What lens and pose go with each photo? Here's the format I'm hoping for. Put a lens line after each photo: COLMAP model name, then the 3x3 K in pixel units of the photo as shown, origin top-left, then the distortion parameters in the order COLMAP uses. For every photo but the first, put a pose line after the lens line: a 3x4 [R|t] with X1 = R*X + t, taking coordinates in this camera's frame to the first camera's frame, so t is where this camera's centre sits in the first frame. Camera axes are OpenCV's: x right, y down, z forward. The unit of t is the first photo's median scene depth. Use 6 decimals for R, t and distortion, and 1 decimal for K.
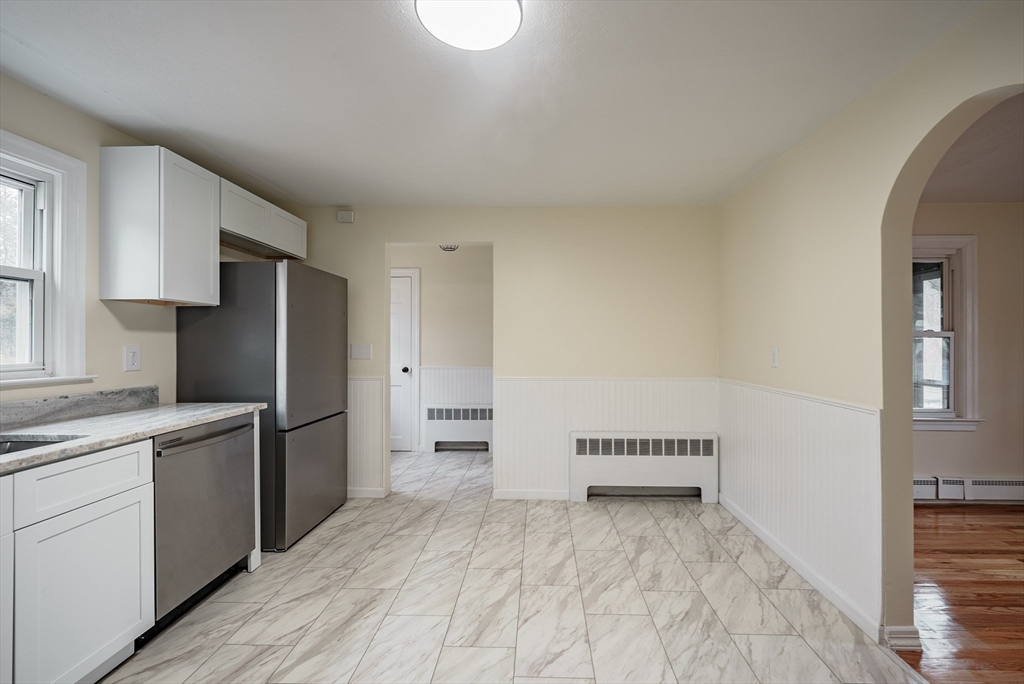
lens RADIAL K [[425.7, 0, 530.9], [0, 425.7, 340.1], [0, 0, 1]] dist [-0.000157, -0.000407]
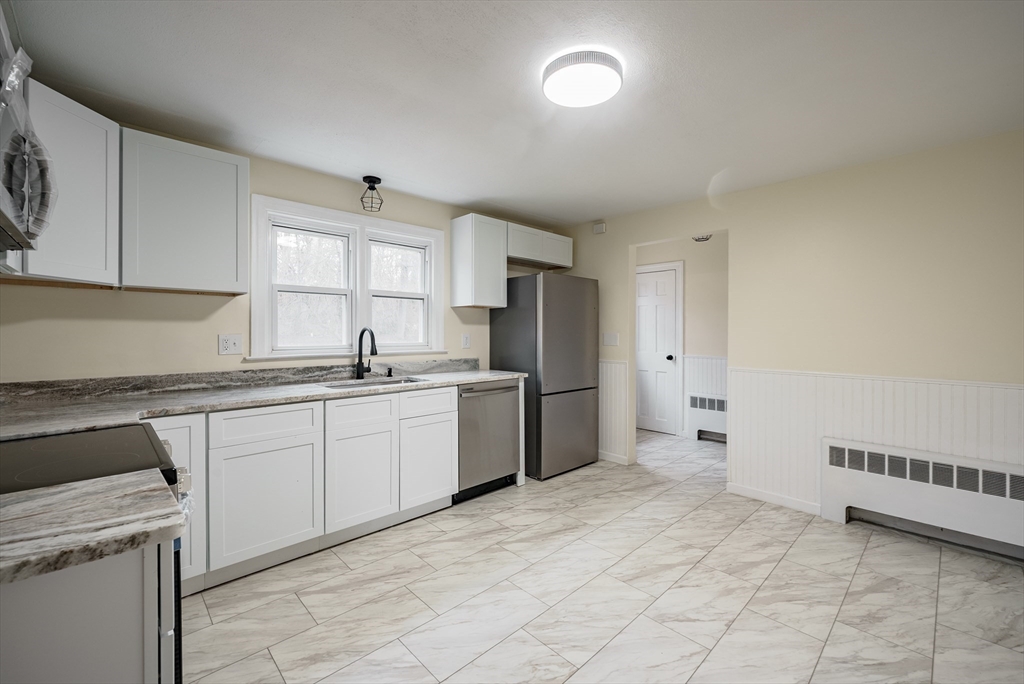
lens RADIAL K [[425.7, 0, 516.6], [0, 425.7, 332.3], [0, 0, 1]] dist [-0.000157, -0.000407]
pose [[0.714281, 0.002664, -0.699854, 0.348120], [0.001251, 0.999986, 0.005084, 0.000866], [0.699858, -0.004507, 0.714268, -0.055373]]
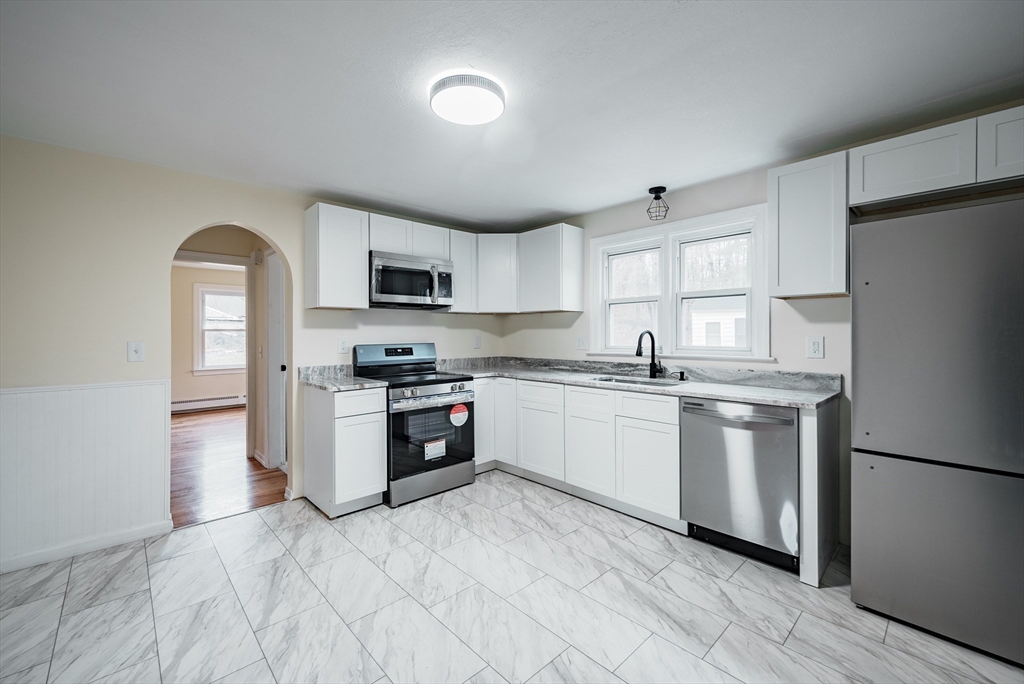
lens RADIAL K [[425.7, 0, 515.0], [0, 425.7, 333.2], [0, 0, 1]] dist [-0.000157, -0.000407]
pose [[-0.714528, 0.004105, -0.699595, 0.402027], [0.009307, 0.999950, -0.003639, 0.001988], [0.699545, -0.009111, -0.714531, 1.143741]]
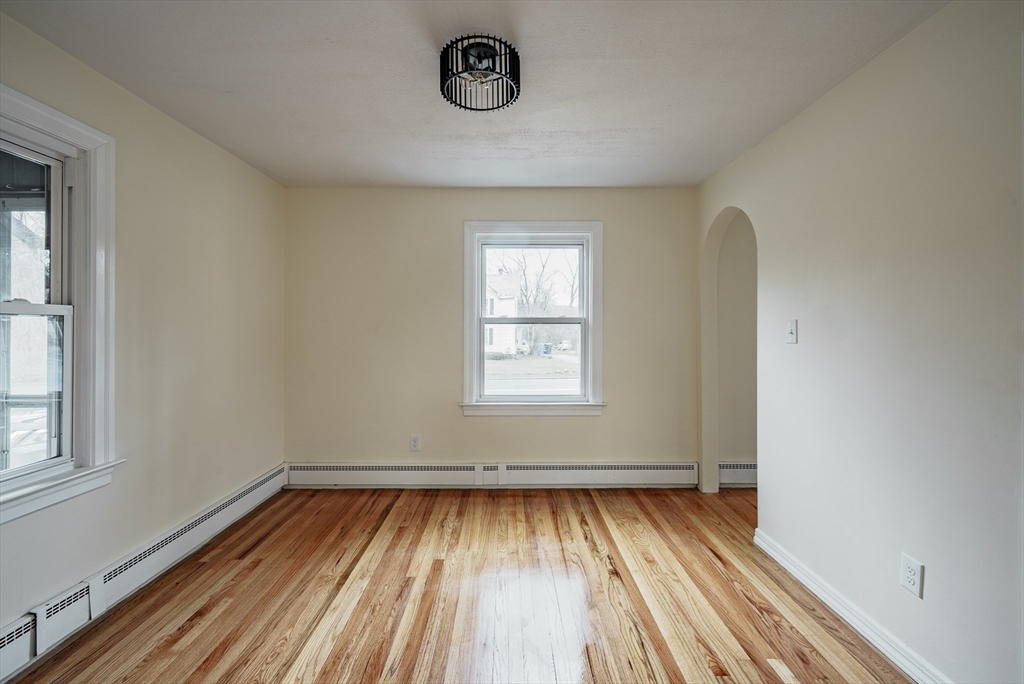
lens RADIAL K [[425.7, 0, 510.4], [0, 425.7, 328.7], [0, 0, 1]] dist [-0.000157, -0.000407]
pose [[-0.020210, 0.002017, 0.999794, 0.631009], [-0.005925, 0.999980, -0.002137, 0.008815], [-0.999778, -0.005967, -0.020198, 0.645663]]
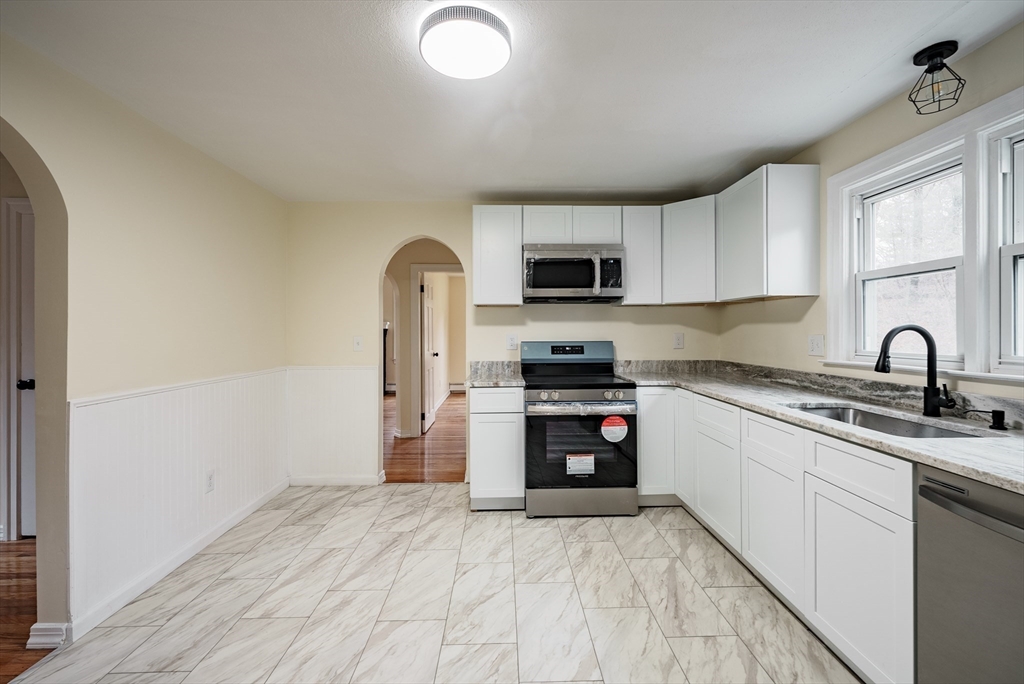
lens RADIAL K [[425.7, 0, 511.7], [0, 425.7, 329.1], [0, 0, 1]] dist [-0.000157, -0.000407]
pose [[-0.999169, 0.004372, -0.040536, -0.117238], [0.004799, 0.999934, -0.010436, 0.003595], [0.040488, -0.010621, -0.999124, 1.161746]]
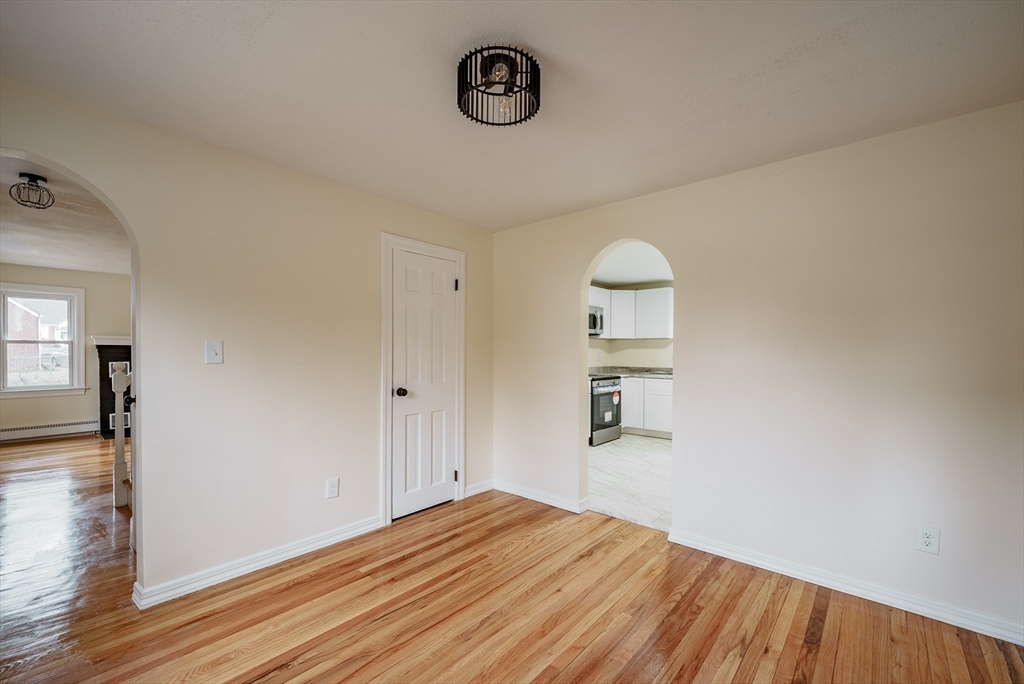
lens RADIAL K [[425.7, 0, 507.8], [0, 425.7, 355.9], [0, 0, 1]] dist [-0.000157, -0.000407]
pose [[-0.649651, 0.003476, -0.760224, 1.804031], [0.000271, 0.999991, 0.004340, 0.012094], [0.760232, 0.002614, -0.649646, 1.124248]]
